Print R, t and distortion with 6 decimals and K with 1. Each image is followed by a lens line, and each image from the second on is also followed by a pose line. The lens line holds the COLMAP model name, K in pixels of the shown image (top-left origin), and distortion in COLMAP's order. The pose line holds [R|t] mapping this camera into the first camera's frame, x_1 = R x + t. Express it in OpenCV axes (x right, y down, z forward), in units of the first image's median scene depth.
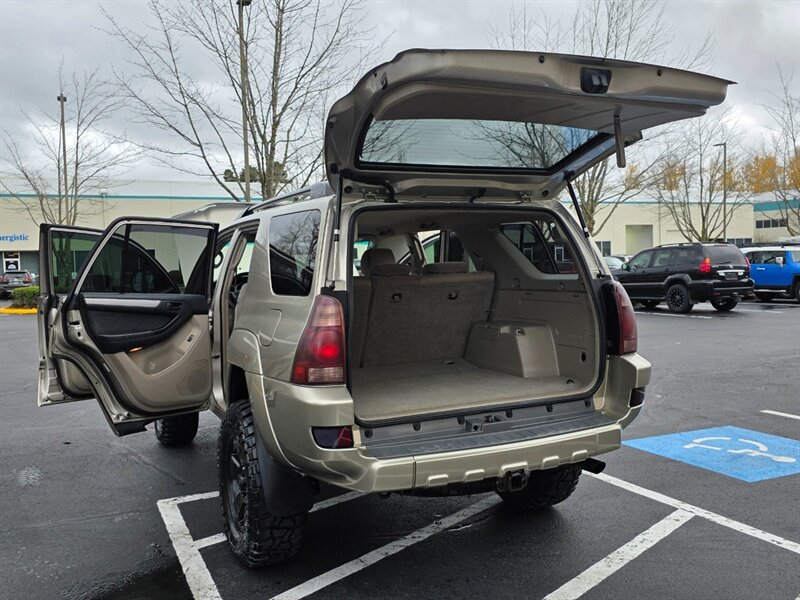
lens RADIAL K [[717.6, 0, 400.0], [0, 717.6, 300.0], [0, 0, 1]] dist [0.105336, -0.176605]
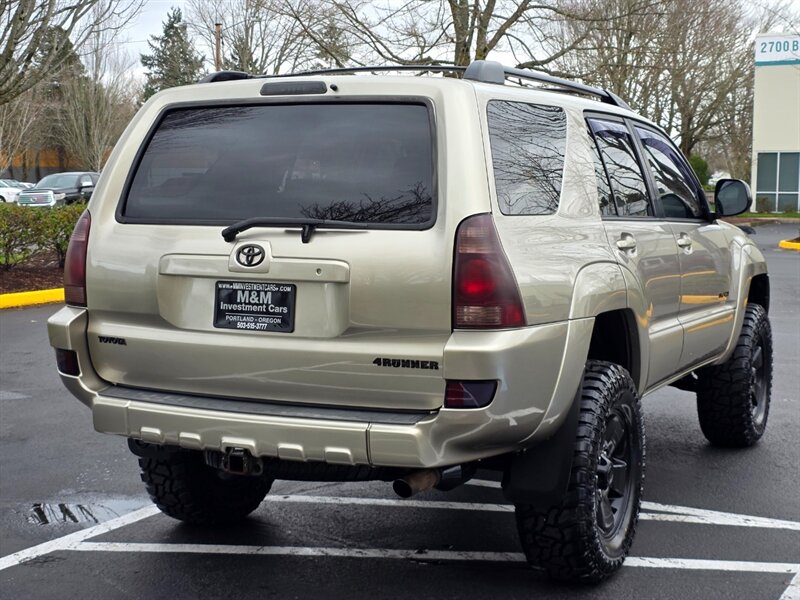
lens RADIAL K [[1266.9, 0, 384.7], [0, 1266.9, 297.7], [0, 0, 1]] dist [0.284666, -1.183300]
pose [[0.603113, 0.100264, -0.791329, 1.089990], [-0.062946, 0.994957, 0.078090, -0.032753], [0.795169, 0.002714, 0.606382, 0.249780]]
